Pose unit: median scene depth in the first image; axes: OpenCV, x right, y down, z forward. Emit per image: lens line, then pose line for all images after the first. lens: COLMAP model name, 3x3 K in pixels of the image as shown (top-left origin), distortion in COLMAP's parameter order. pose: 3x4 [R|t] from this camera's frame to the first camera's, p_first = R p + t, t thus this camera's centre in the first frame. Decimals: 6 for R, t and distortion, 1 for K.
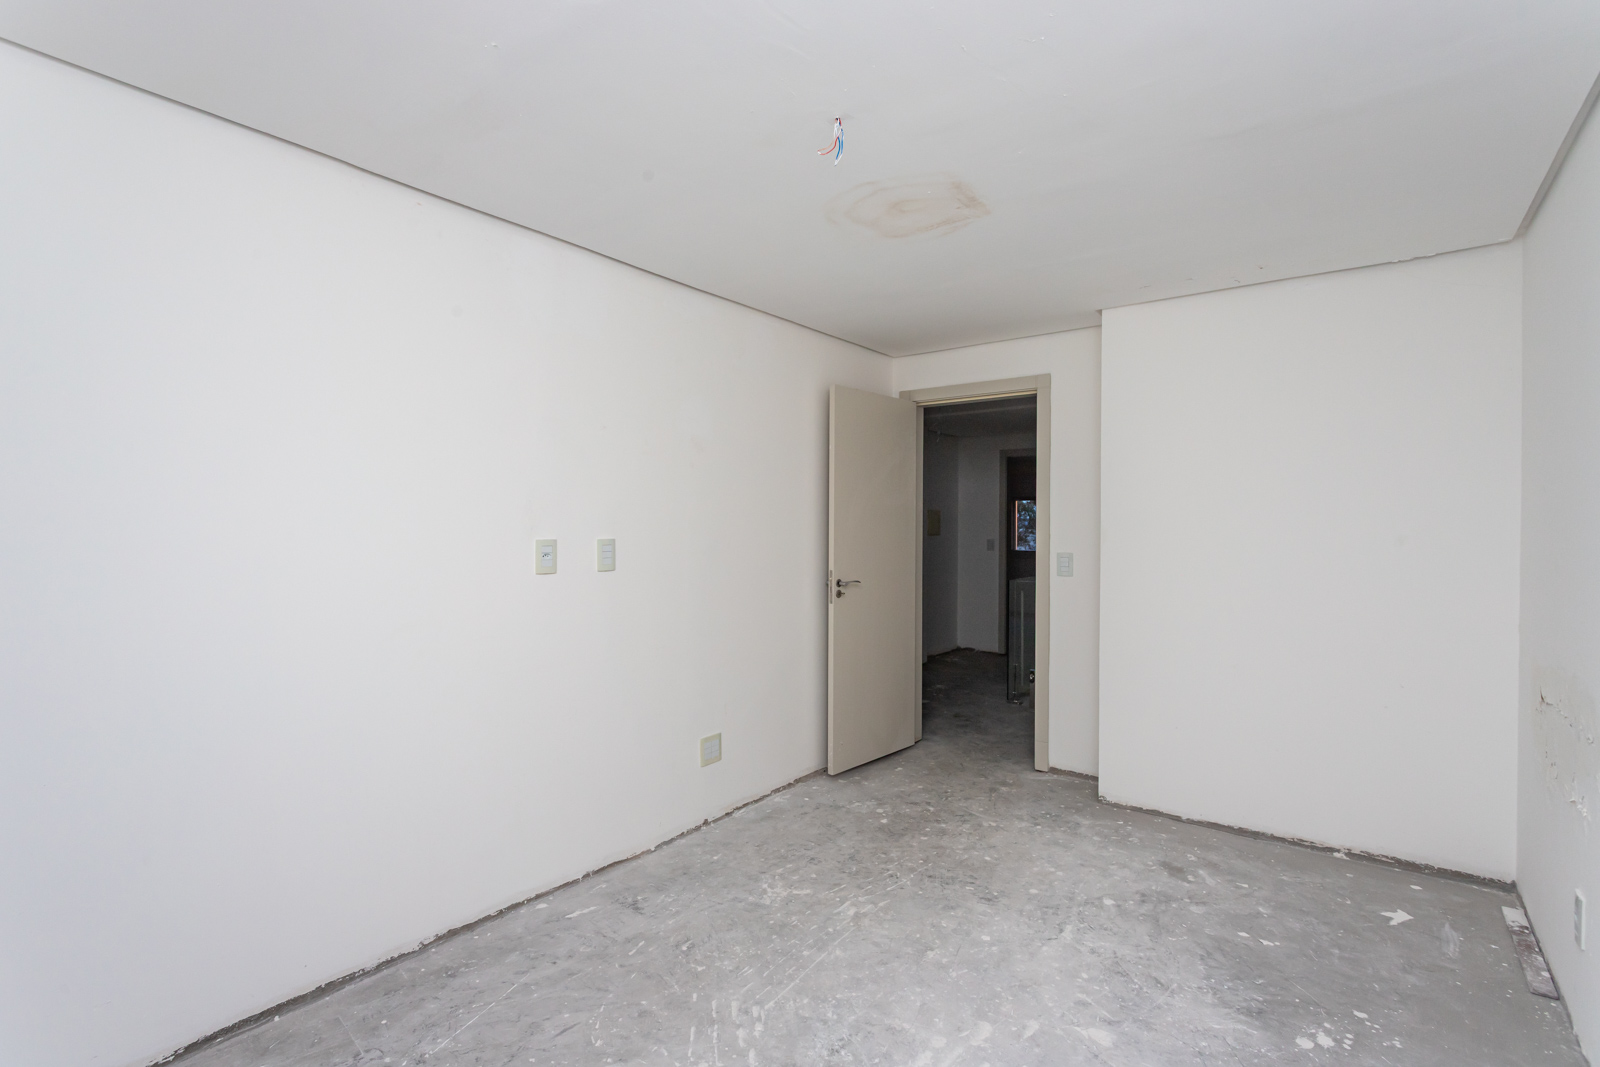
lens RADIAL K [[755.3, 0, 790.4], [0, 755.3, 539.9], [0, 0, 1]] dist [0.000362, 0.000230]
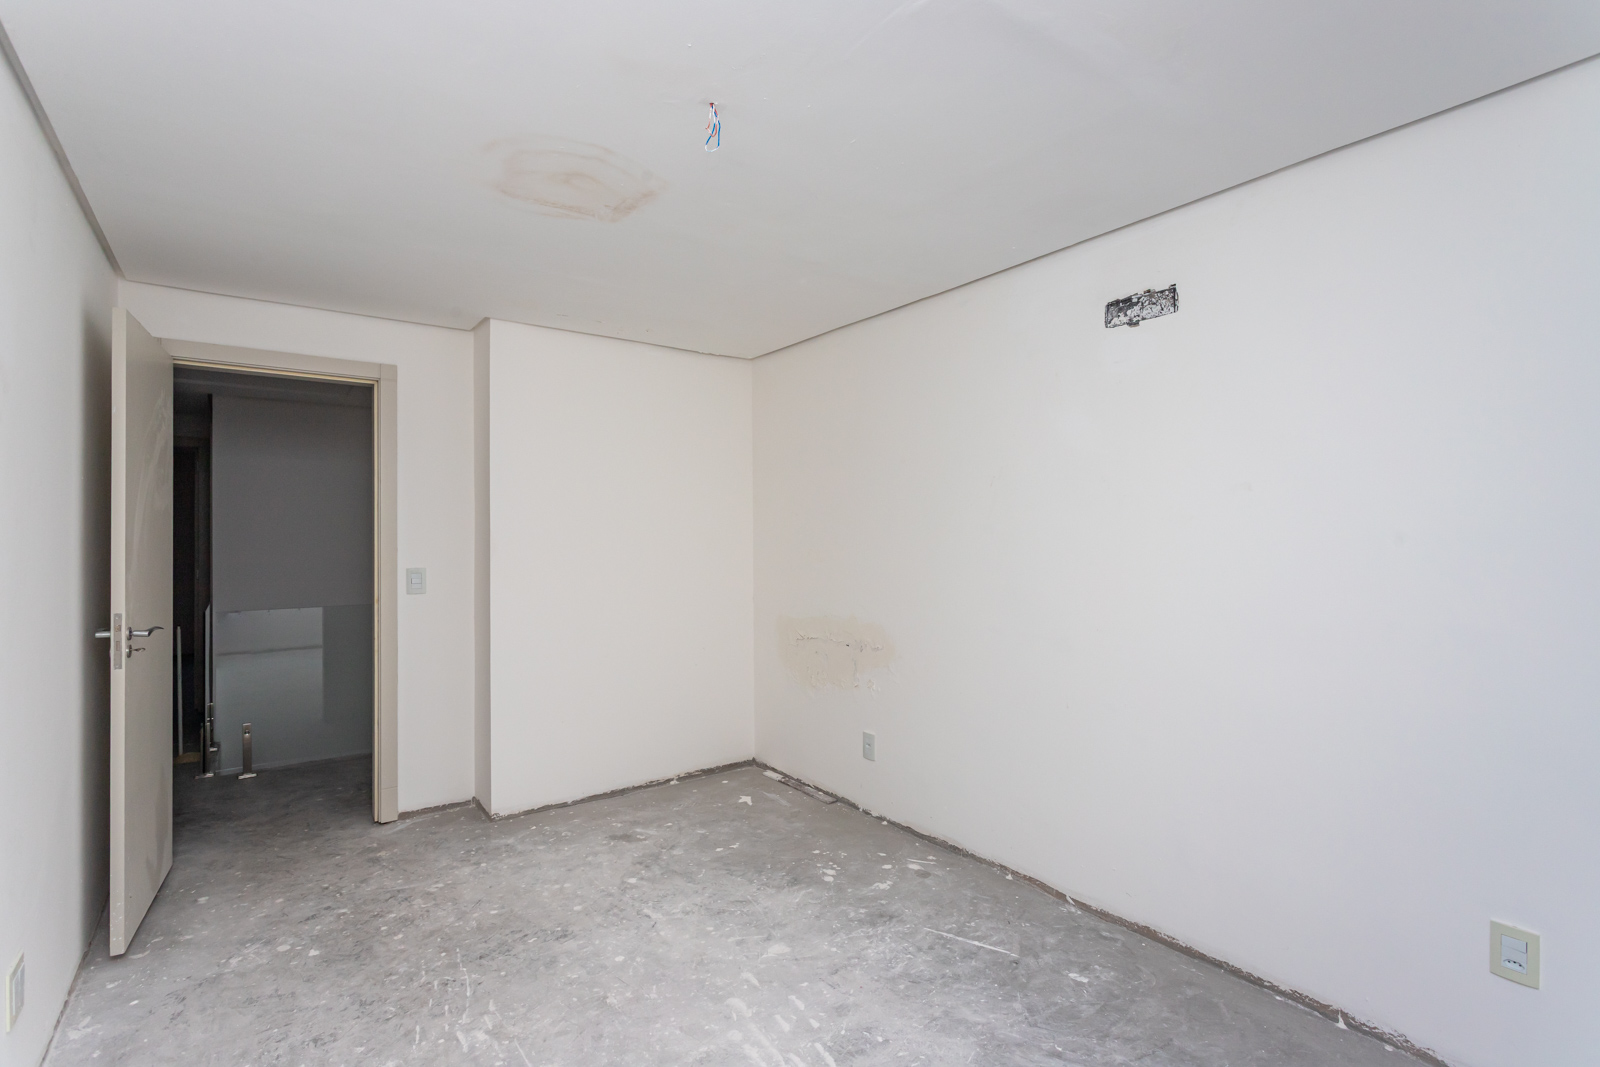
lens RADIAL K [[755.3, 0, 821.7], [0, 755.3, 537.5], [0, 0, 1]] dist [0.000362, 0.000230]
pose [[0.258092, -0.003666, 0.966113, -0.498662], [0.022827, 0.999737, -0.002304, -0.007924], [-0.965851, 0.022648, 0.258108, 0.390331]]
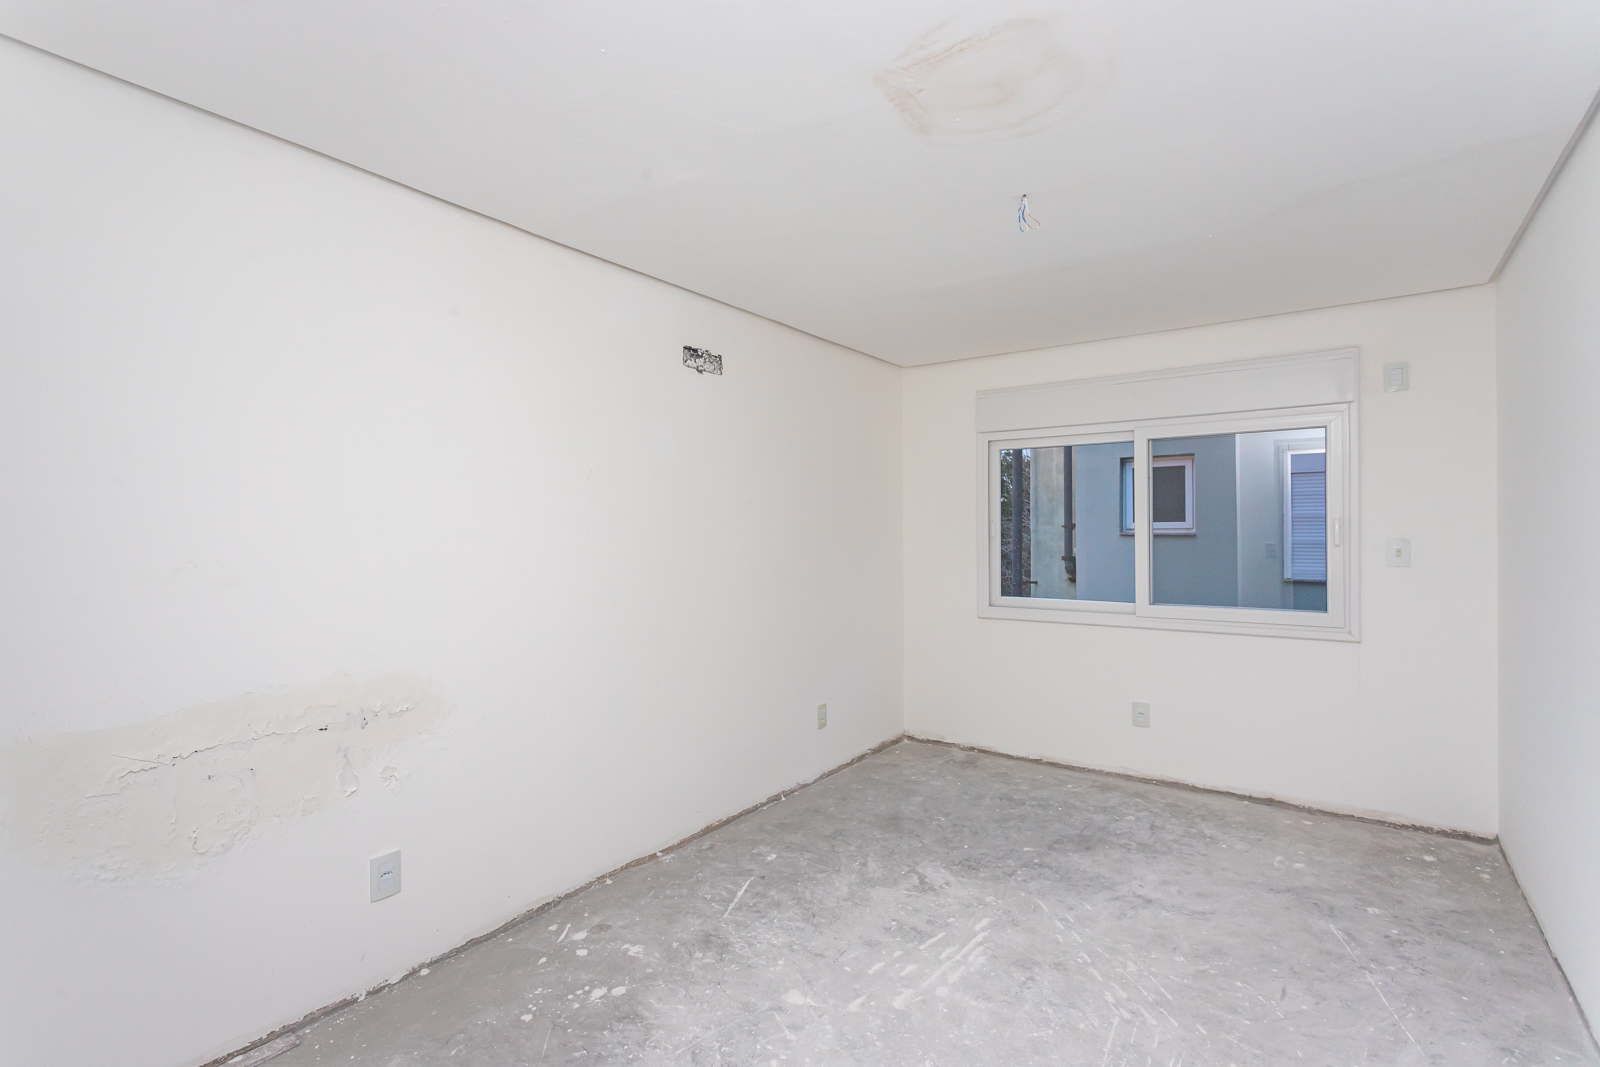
lens RADIAL K [[755.3, 0, 792.7], [0, 755.3, 530.0], [0, 0, 1]] dist [0.000362, 0.000230]
pose [[-0.999587, 0.003562, -0.028511, 0.289521], [0.003123, 0.999876, 0.015415, -0.024244], [0.028562, 0.015320, -0.999475, 1.361230]]
